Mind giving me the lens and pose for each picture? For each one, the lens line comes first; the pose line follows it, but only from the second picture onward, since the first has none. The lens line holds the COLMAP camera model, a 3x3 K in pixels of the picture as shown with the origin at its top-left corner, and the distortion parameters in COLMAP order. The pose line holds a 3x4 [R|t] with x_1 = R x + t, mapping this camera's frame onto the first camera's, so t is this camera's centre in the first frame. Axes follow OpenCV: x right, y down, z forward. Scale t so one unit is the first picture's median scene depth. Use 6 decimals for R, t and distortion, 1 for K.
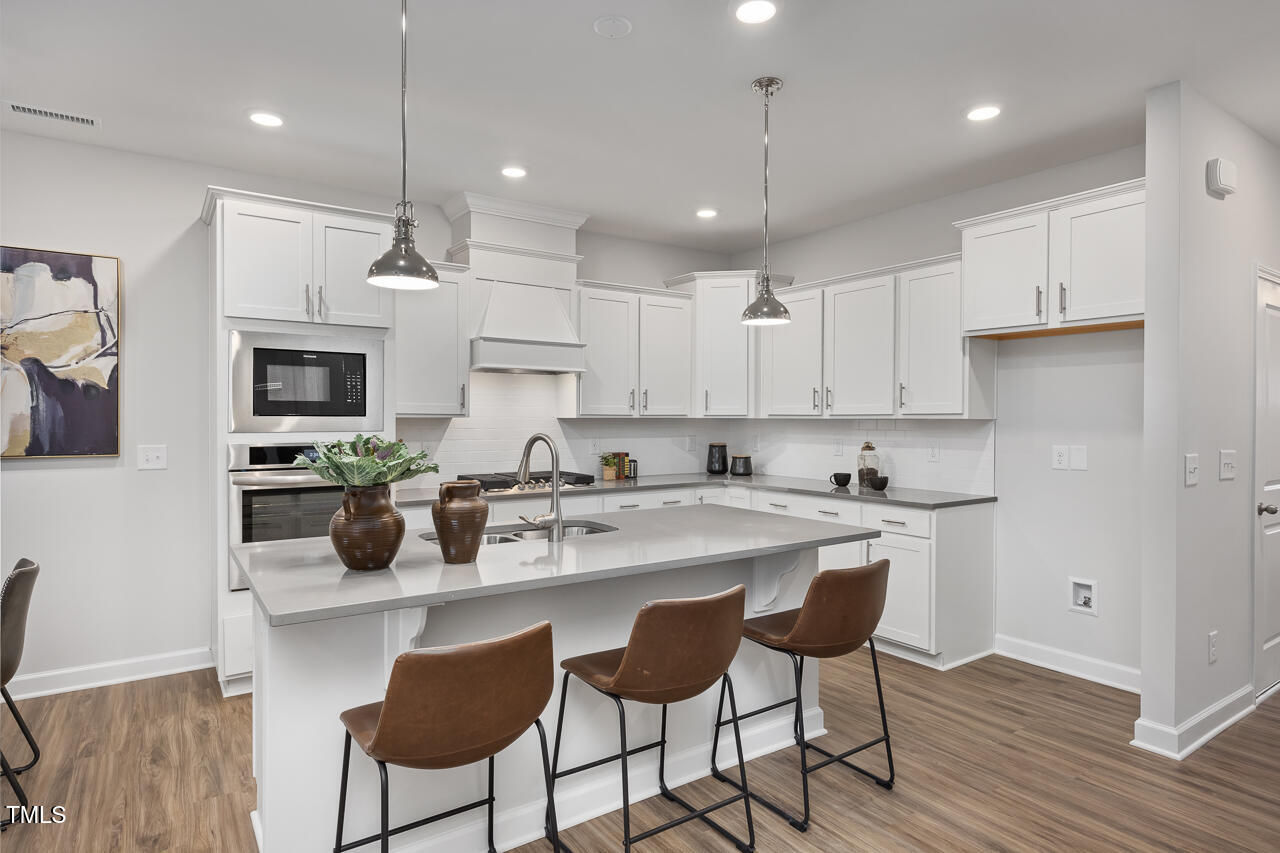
lens RADIAL K [[714.3, 0, 637.6], [0, 714.3, 428.4], [0, 0, 1]] dist [0.005083, -0.001965]
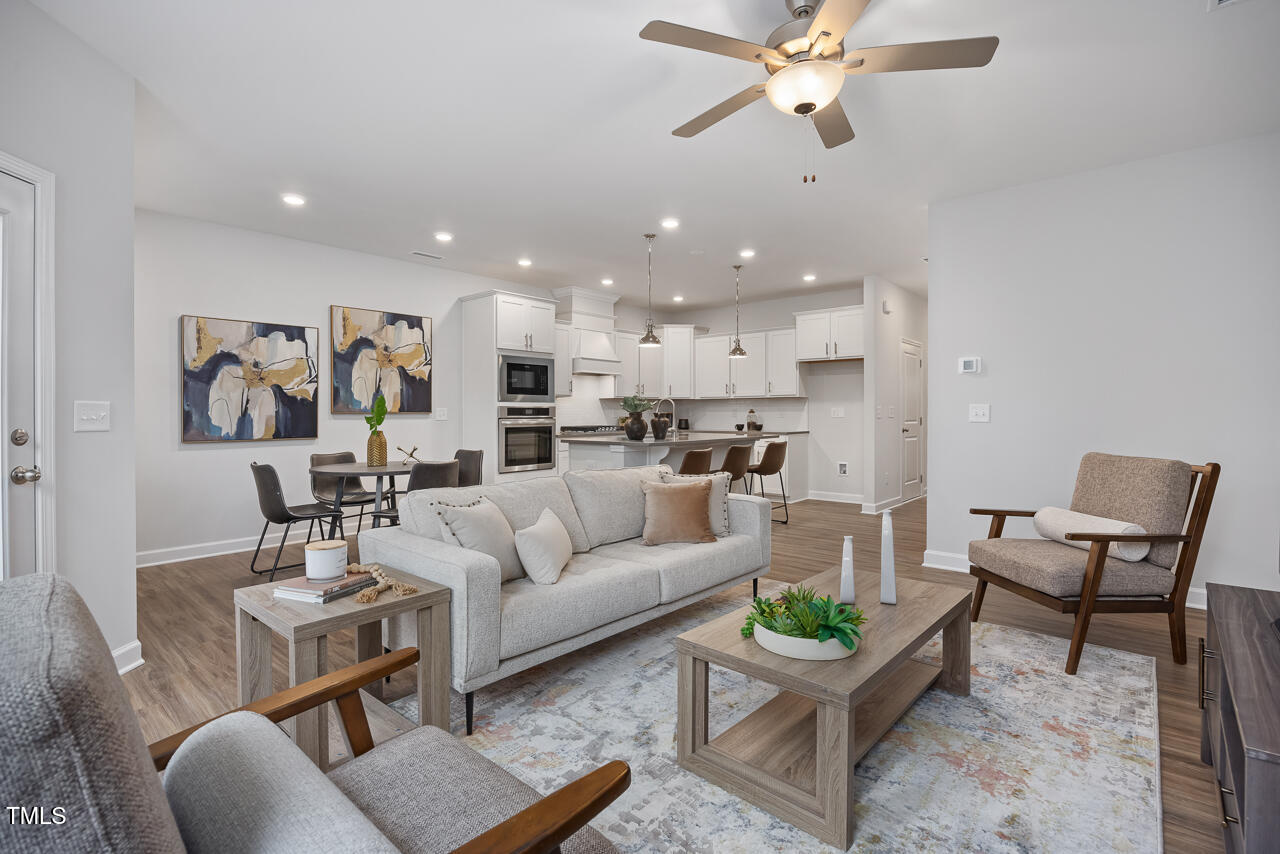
lens RADIAL K [[595.6, 0, 639.1], [0, 595.6, 420.2], [0, 0, 1]] dist [0.001028, 0.000169]
pose [[0.968443, -0.008369, 0.249094, -0.579156], [0.009166, 0.999956, -0.002041, 0.067995], [-0.249066, 0.004260, 0.968477, -0.827402]]
